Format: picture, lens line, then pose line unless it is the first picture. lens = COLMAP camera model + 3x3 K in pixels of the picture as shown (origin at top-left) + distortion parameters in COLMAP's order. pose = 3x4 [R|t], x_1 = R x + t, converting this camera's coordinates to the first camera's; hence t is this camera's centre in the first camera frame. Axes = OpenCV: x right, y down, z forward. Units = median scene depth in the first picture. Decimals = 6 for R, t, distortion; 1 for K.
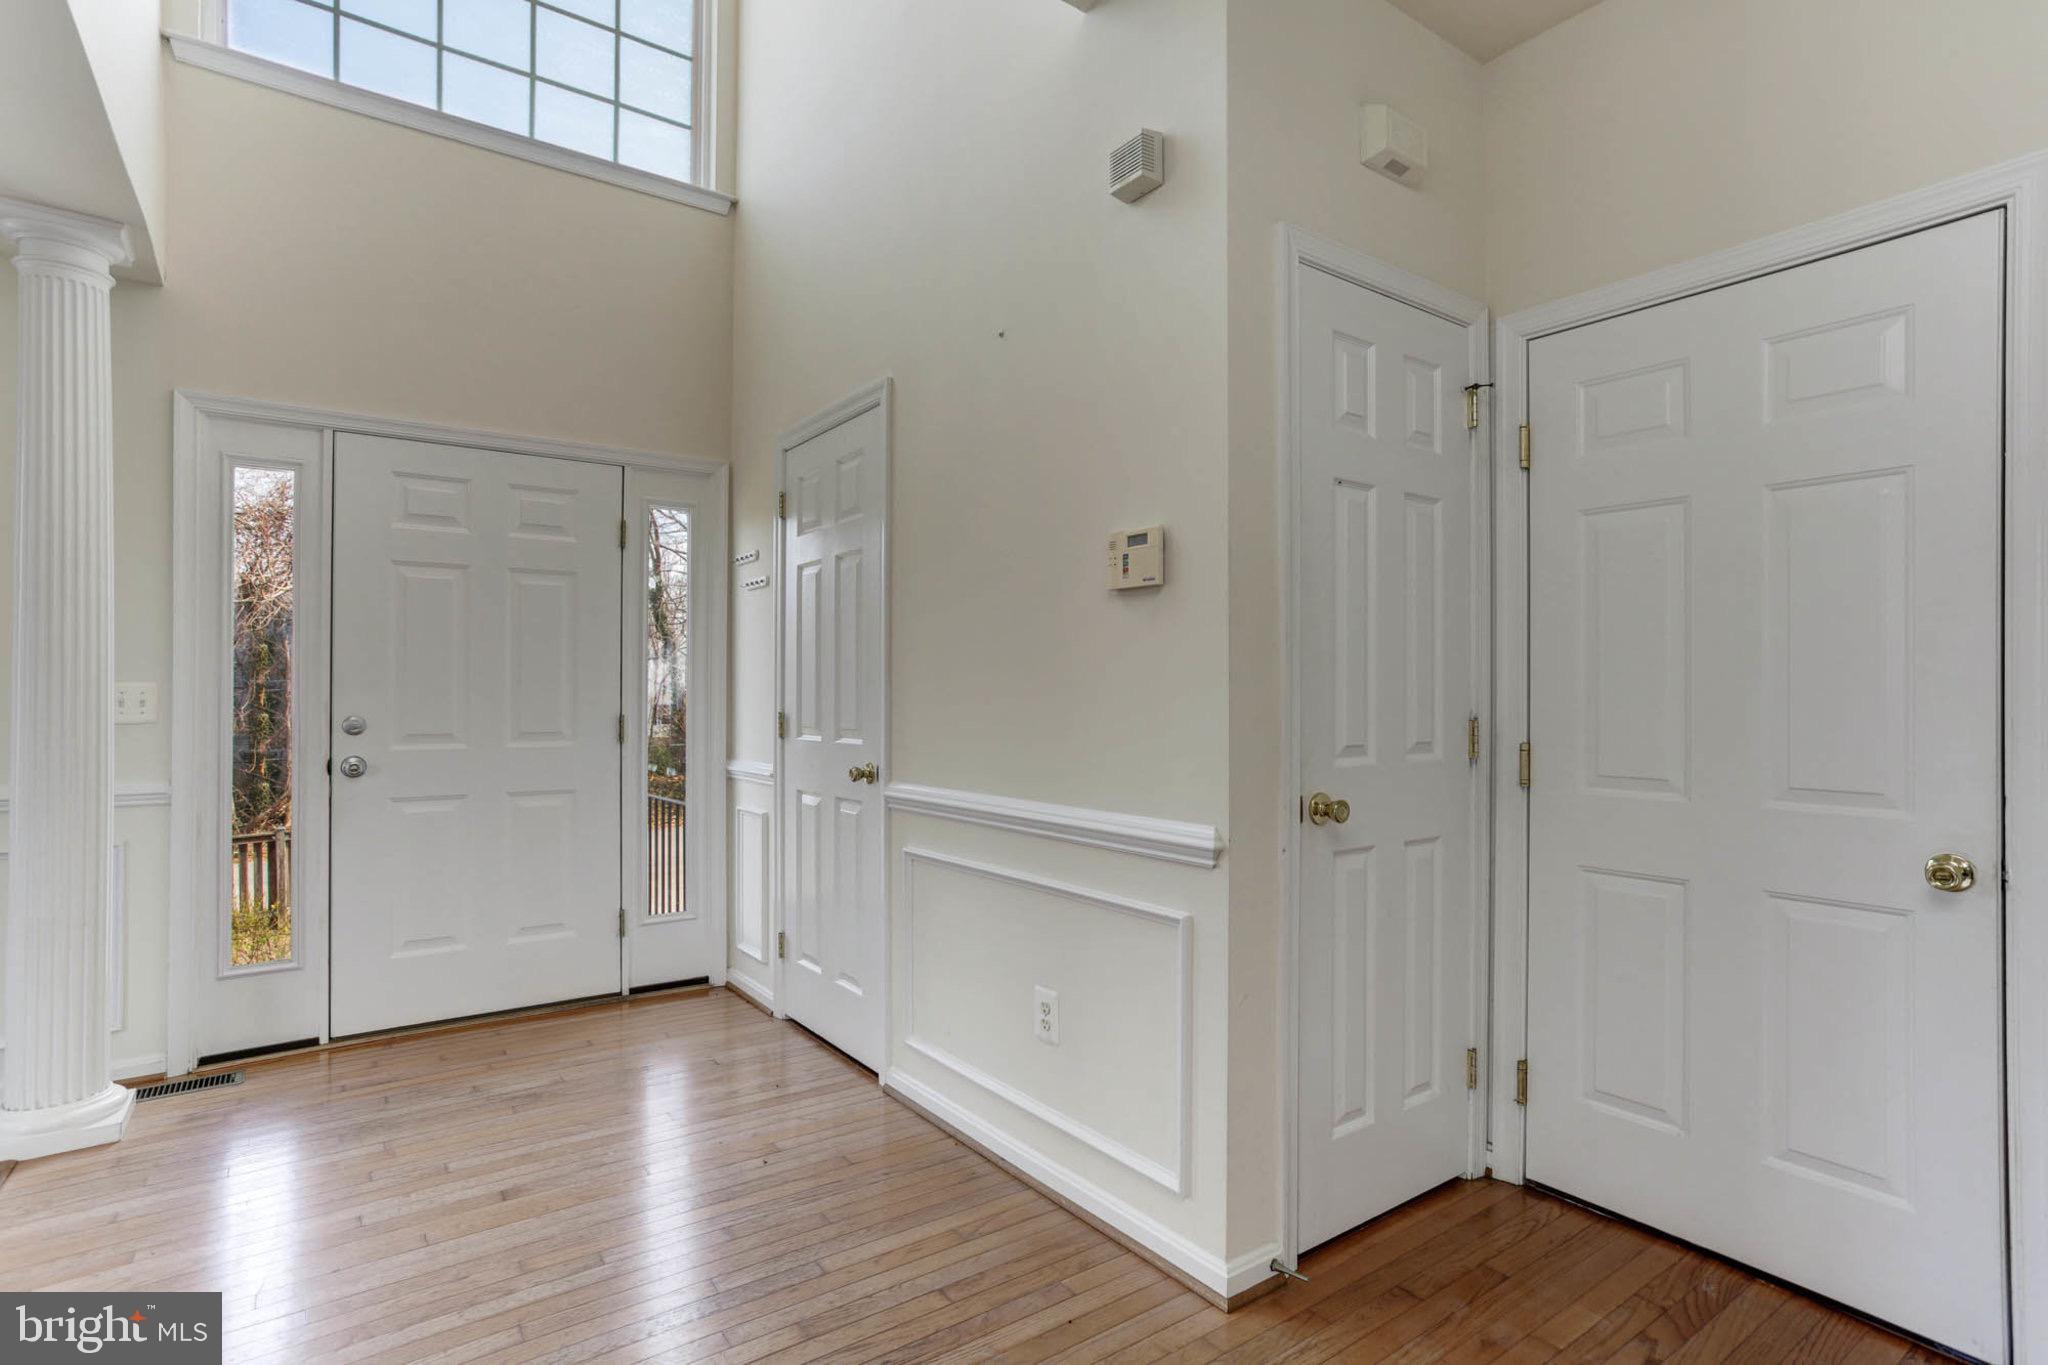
lens RADIAL K [[1032.6, 0, 987.6], [0, 1032.6, 699.2], [0, 0, 1]] dist [-0.003067, -0.000011]
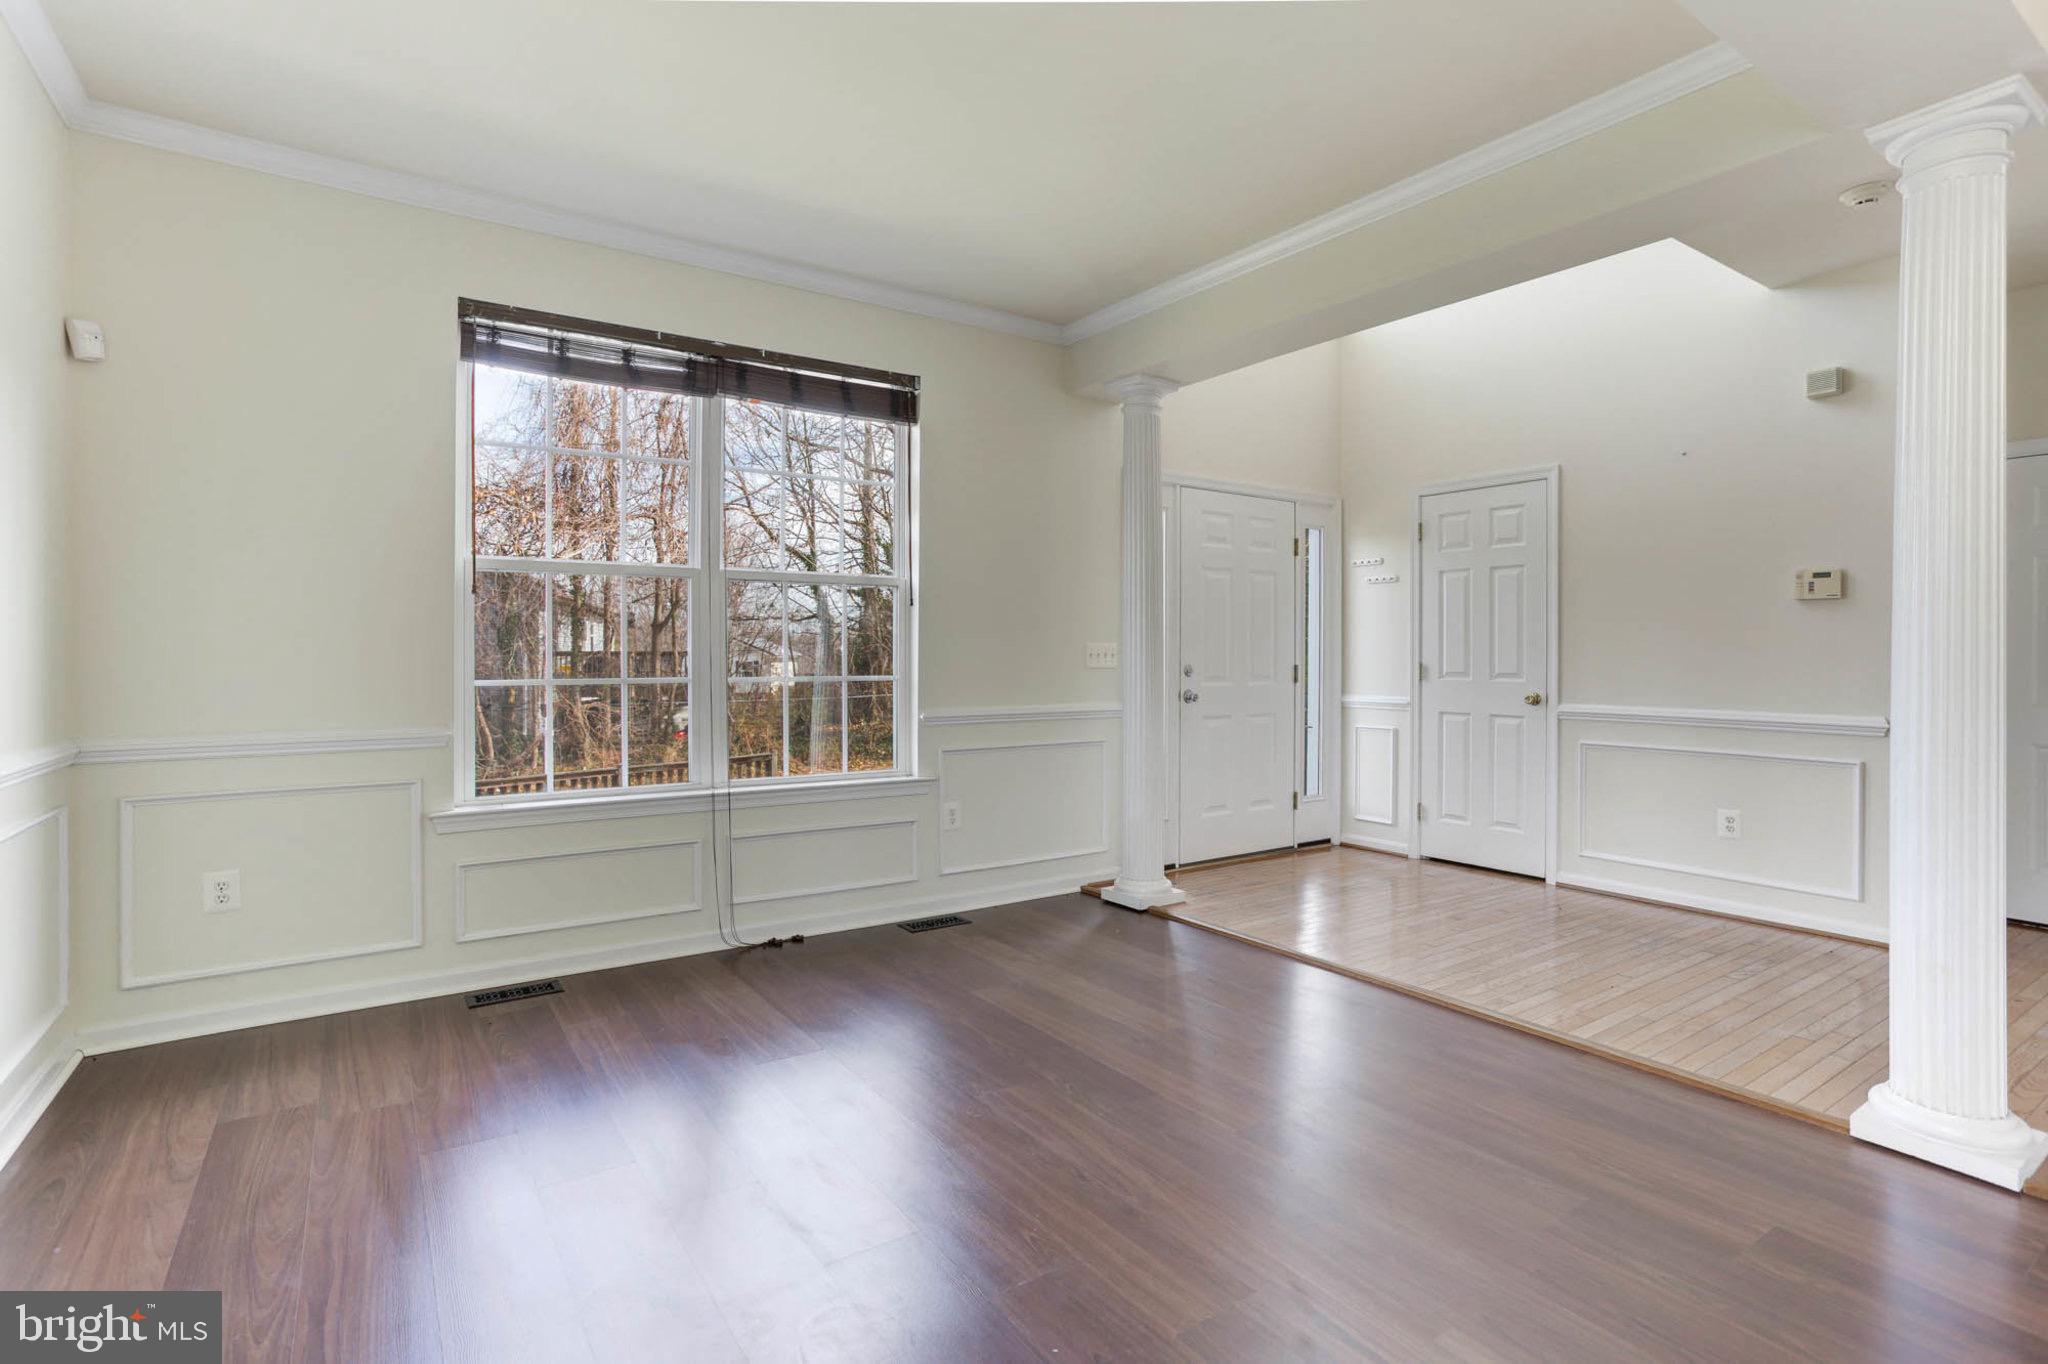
lens RADIAL K [[1017.0, 0, 1021.8], [0, 1017.0, 654.2], [0, 0, 1]] dist [-0.044190, 0.029354]
pose [[0.999881, 0.003472, 0.015025, -1.008858], [-0.003443, 0.999992, -0.001976, 0.005156], [-0.015032, 0.001924, 0.999885, -0.641101]]
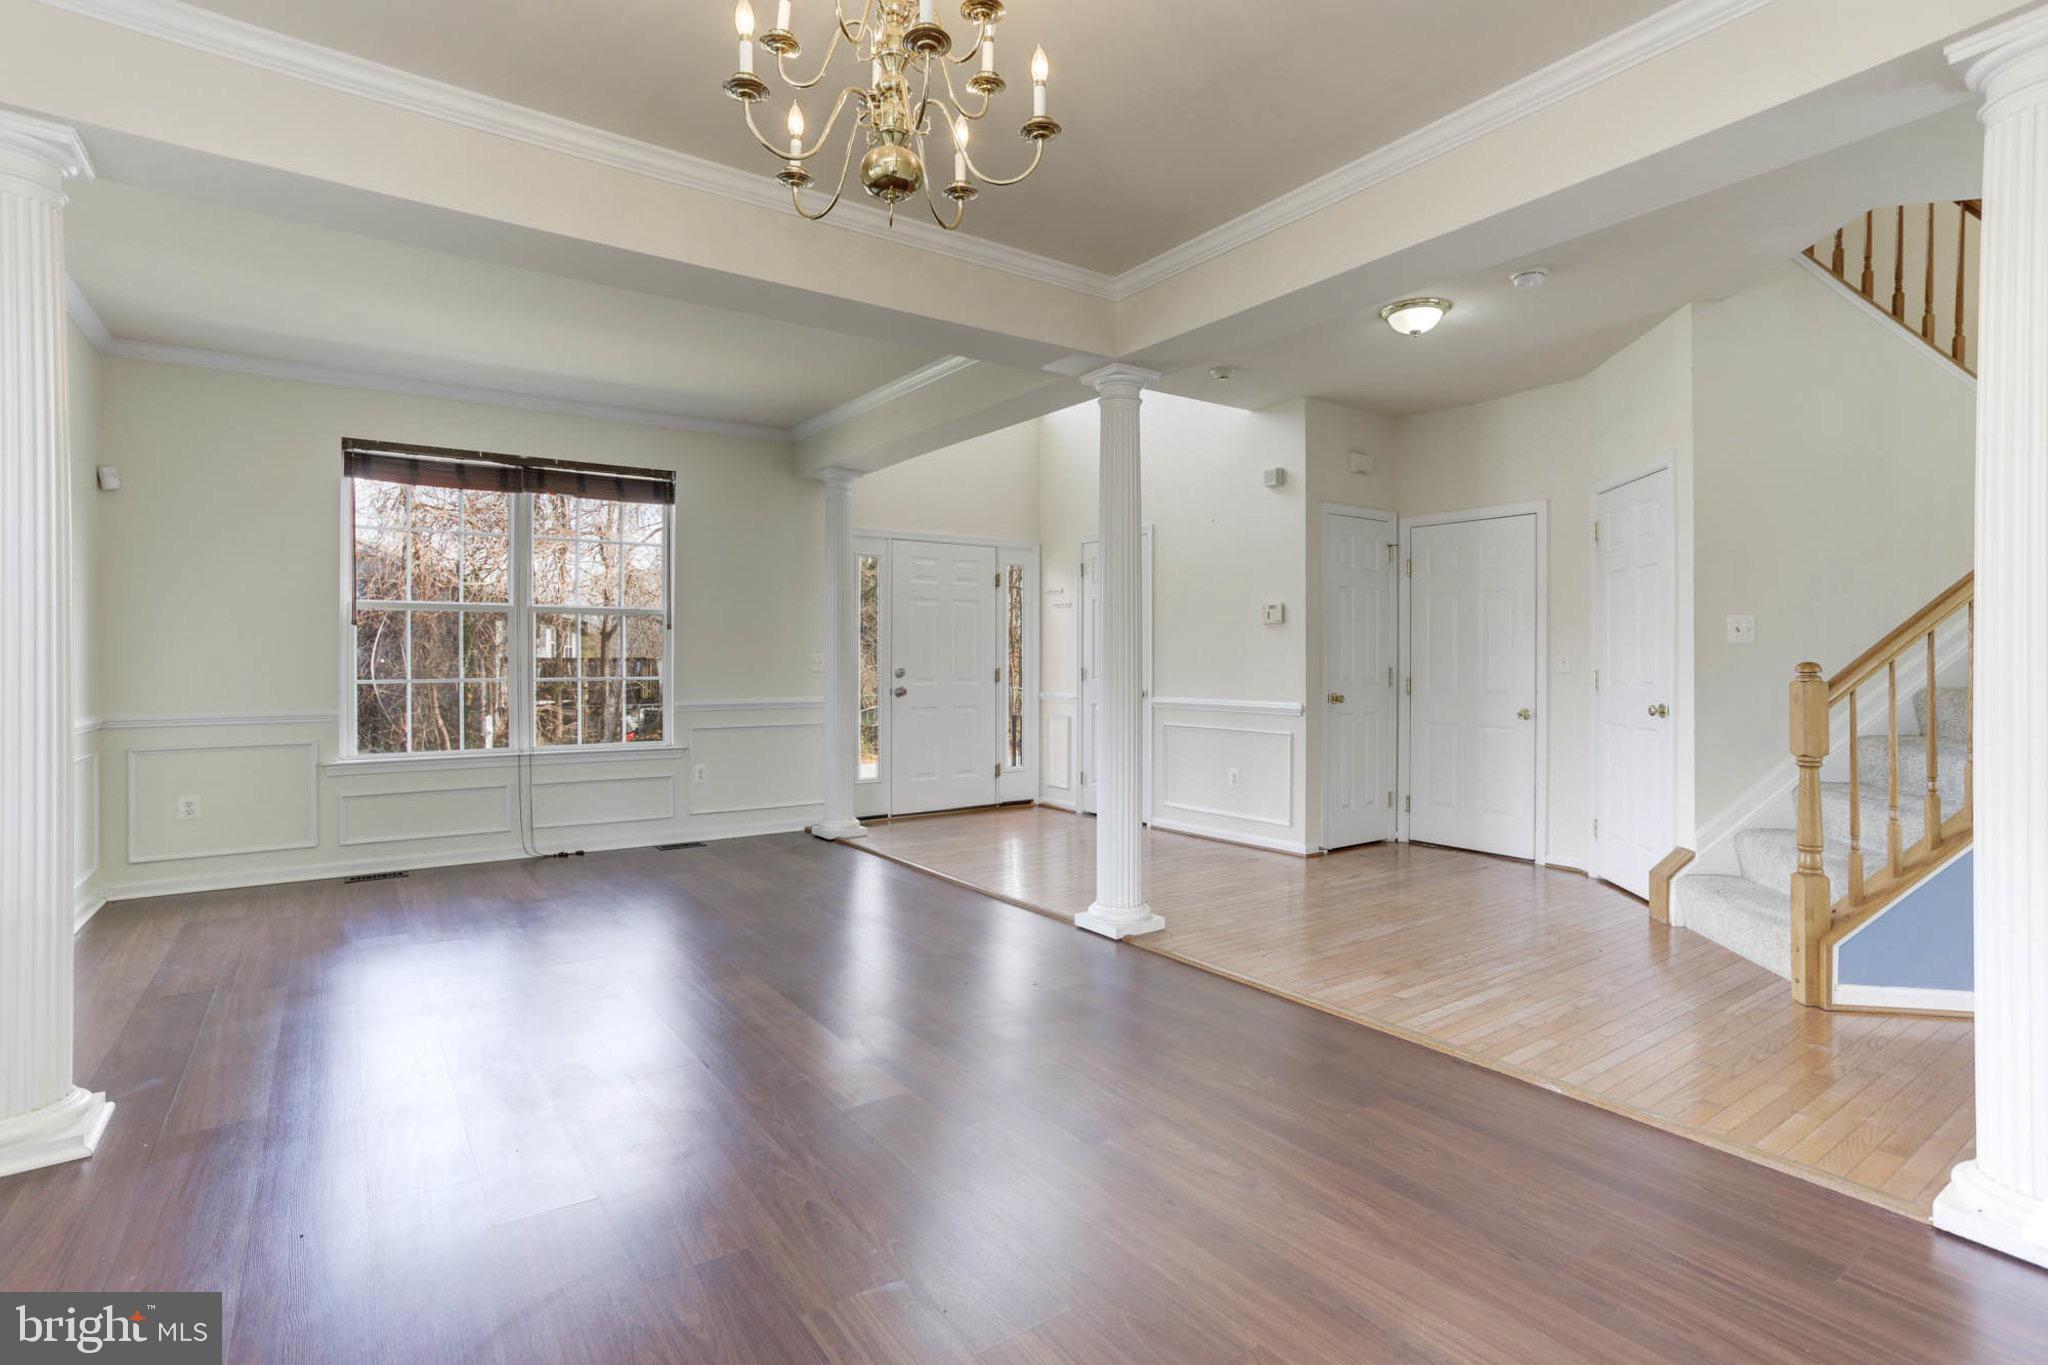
lens RADIAL K [[1017.0, 0, 1021.8], [0, 1017.0, 654.7], [0, 0, 1]] dist [-0.044190, 0.029354]
pose [[0.999883, 0.001874, 0.015152, -0.431462], [-0.001779, 0.999979, -0.006272, -0.000774], [-0.015164, 0.006244, 0.999866, -1.317638]]
